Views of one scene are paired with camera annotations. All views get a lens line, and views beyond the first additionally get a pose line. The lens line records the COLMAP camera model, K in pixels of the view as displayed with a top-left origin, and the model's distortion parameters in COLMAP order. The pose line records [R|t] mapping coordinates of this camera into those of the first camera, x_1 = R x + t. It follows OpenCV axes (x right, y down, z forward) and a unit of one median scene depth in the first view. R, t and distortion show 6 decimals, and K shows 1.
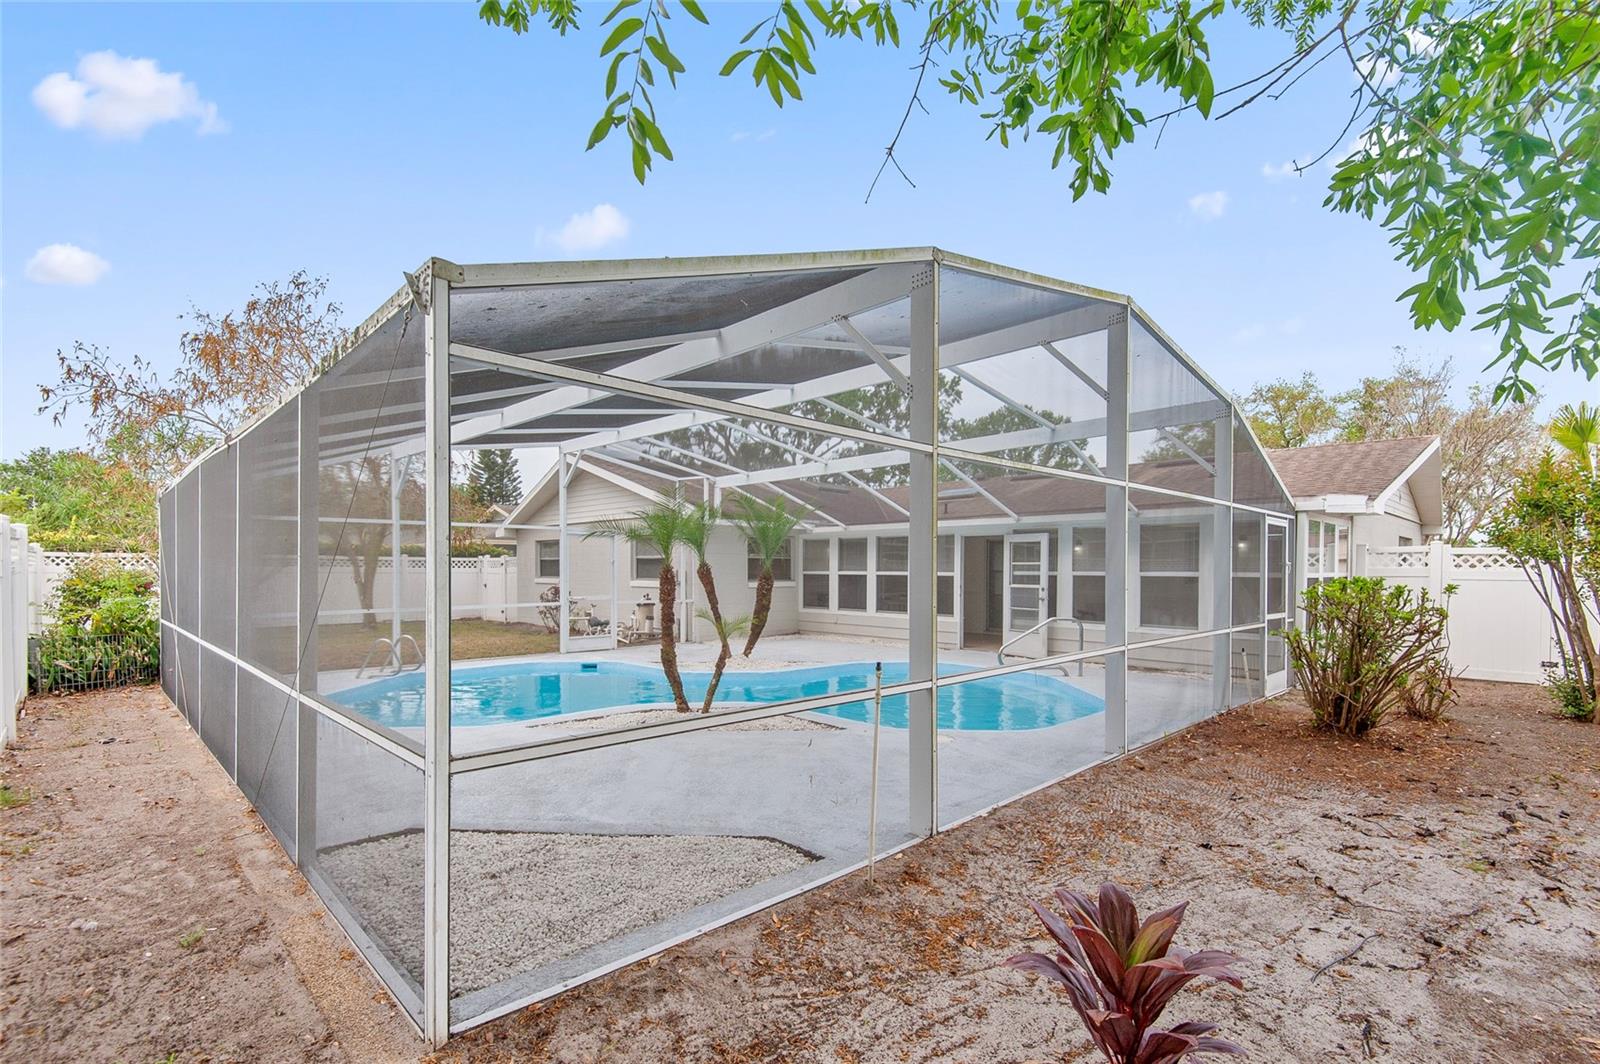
lens RADIAL K [[733.8, 0, 798.8], [0, 733.8, 556.9], [0, 0, 1]] dist [0.000968, -0.000505]
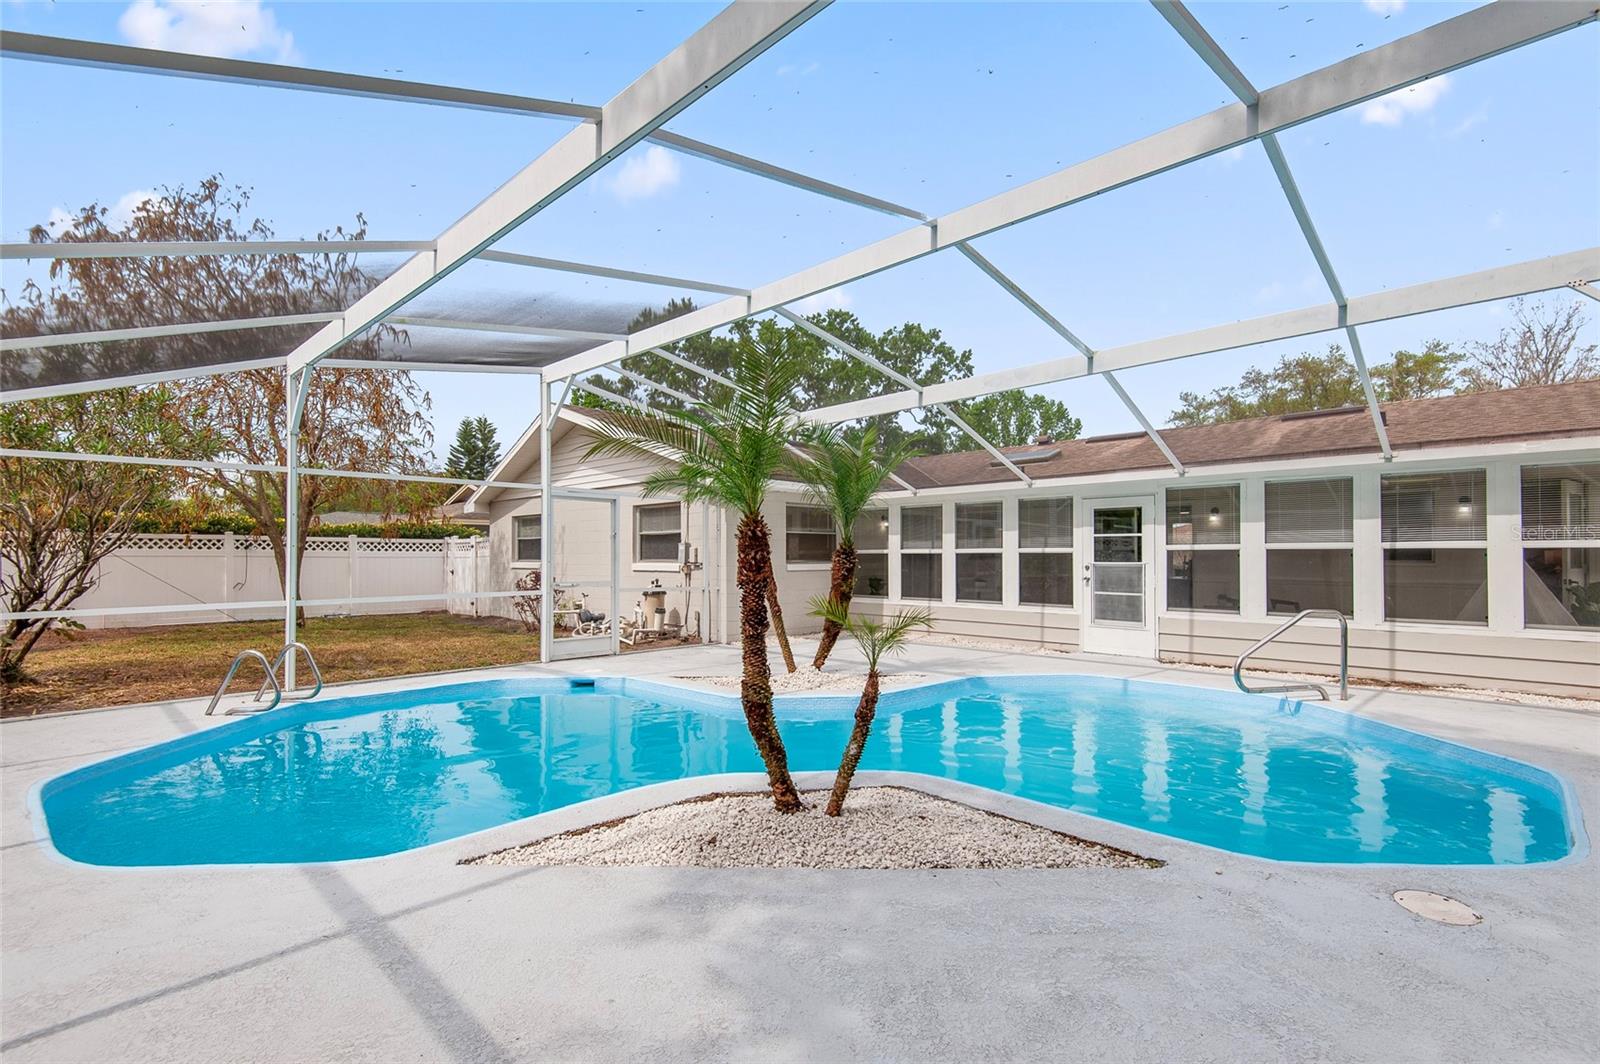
lens RADIAL K [[705.8, 0, 800.0], [0, 705.8, 532.0], [0, 0, 1]] dist [-0.000105, -0.000179]
pose [[0.999461, -0.003277, 0.032679, -0.077988], [0.003964, 0.999772, -0.020979, 0.016428], [-0.032603, 0.021097, 0.999246, 0.249363]]
